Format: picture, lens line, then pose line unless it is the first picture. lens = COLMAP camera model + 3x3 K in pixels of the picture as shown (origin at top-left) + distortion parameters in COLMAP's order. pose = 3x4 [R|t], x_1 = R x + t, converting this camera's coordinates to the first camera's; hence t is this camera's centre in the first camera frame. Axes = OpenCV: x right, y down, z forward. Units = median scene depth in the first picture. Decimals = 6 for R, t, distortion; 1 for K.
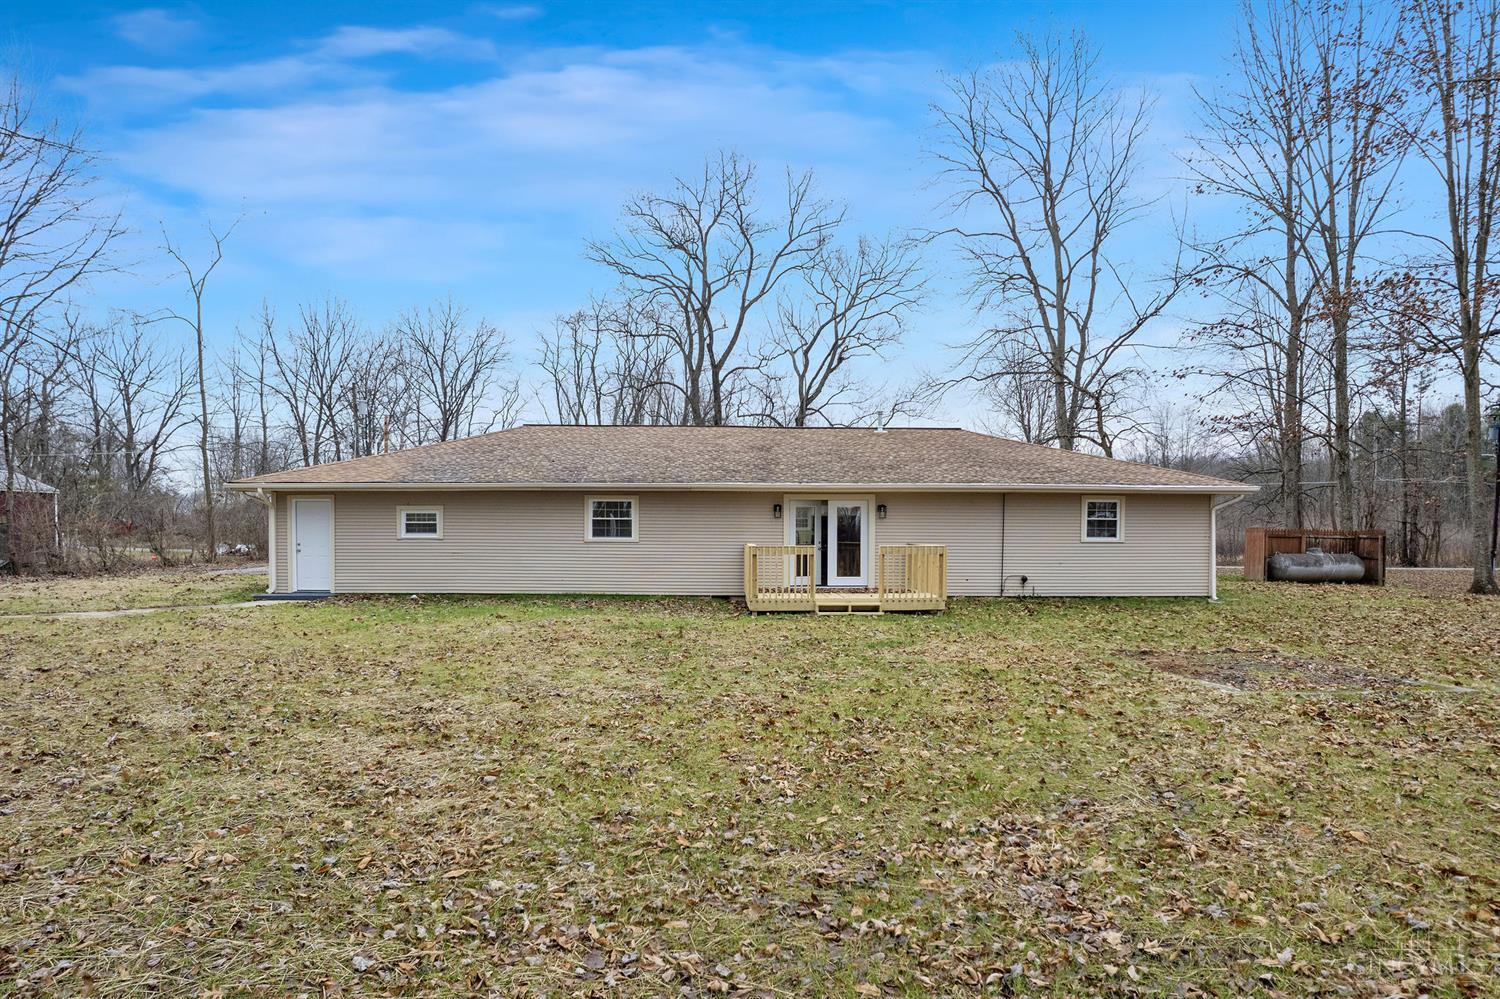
lens RADIAL K [[985.9, 0, 750.5], [0, 985.9, 510.2], [0, 0, 1]] dist [-0.020091, -0.001491]
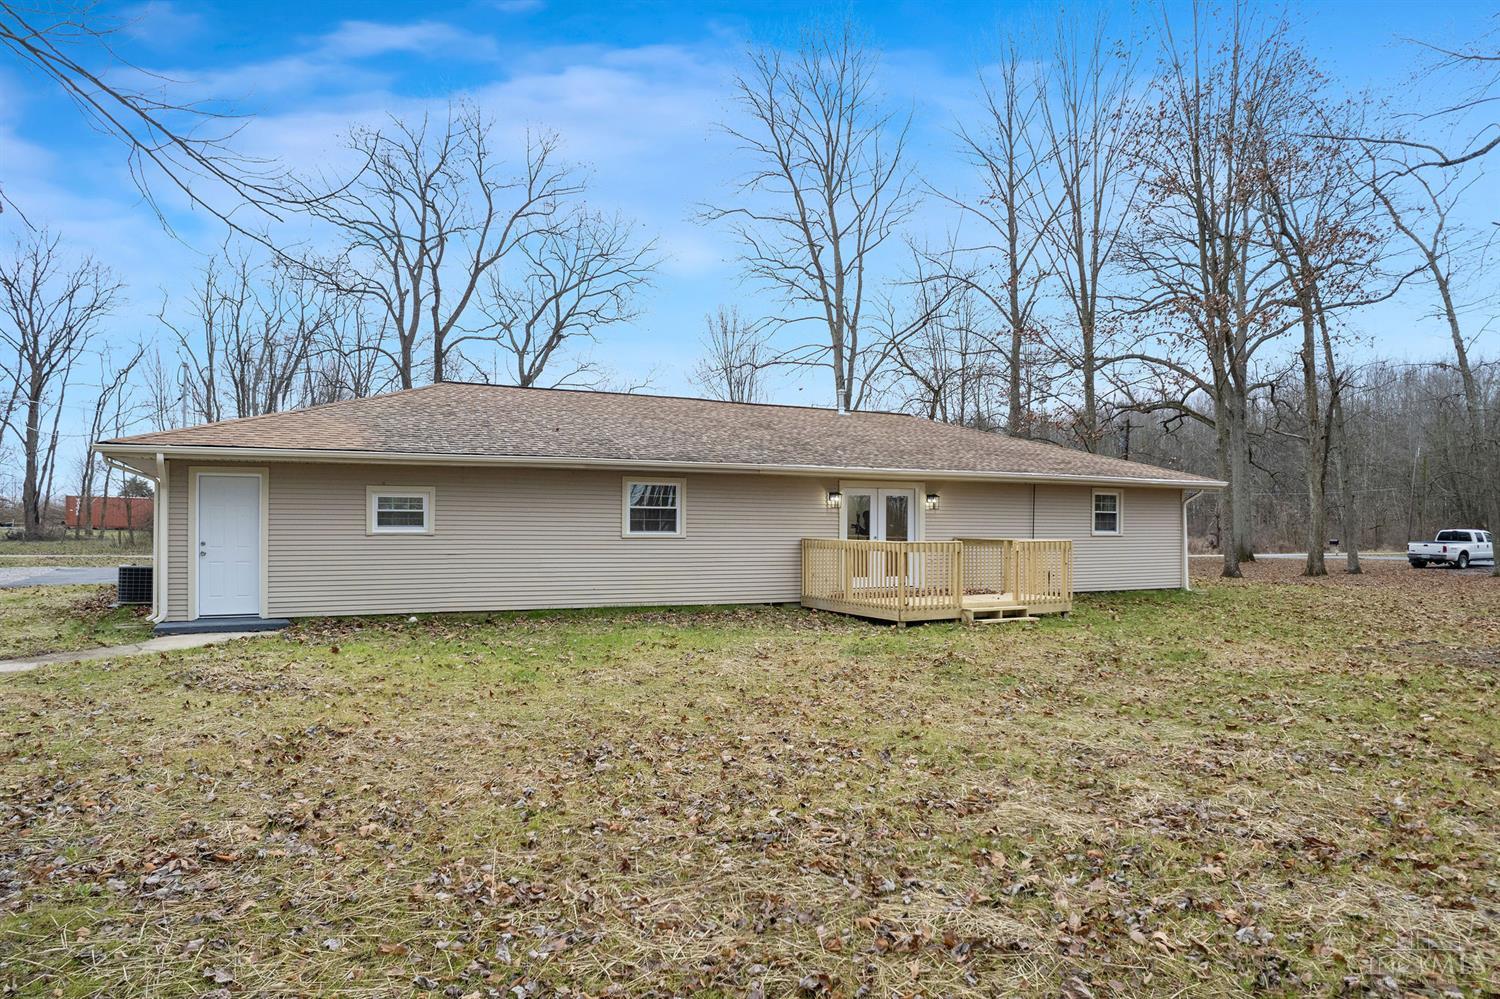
lens RADIAL K [[985.9, 0, 737.5], [0, 985.9, 492.6], [0, 0, 1]] dist [-0.020091, -0.001491]
pose [[0.901403, 0.015200, 0.432713, -0.408564], [-0.010074, 0.999849, -0.014136, 0.006967], [-0.432863, 0.008383, 0.901421, 0.271889]]
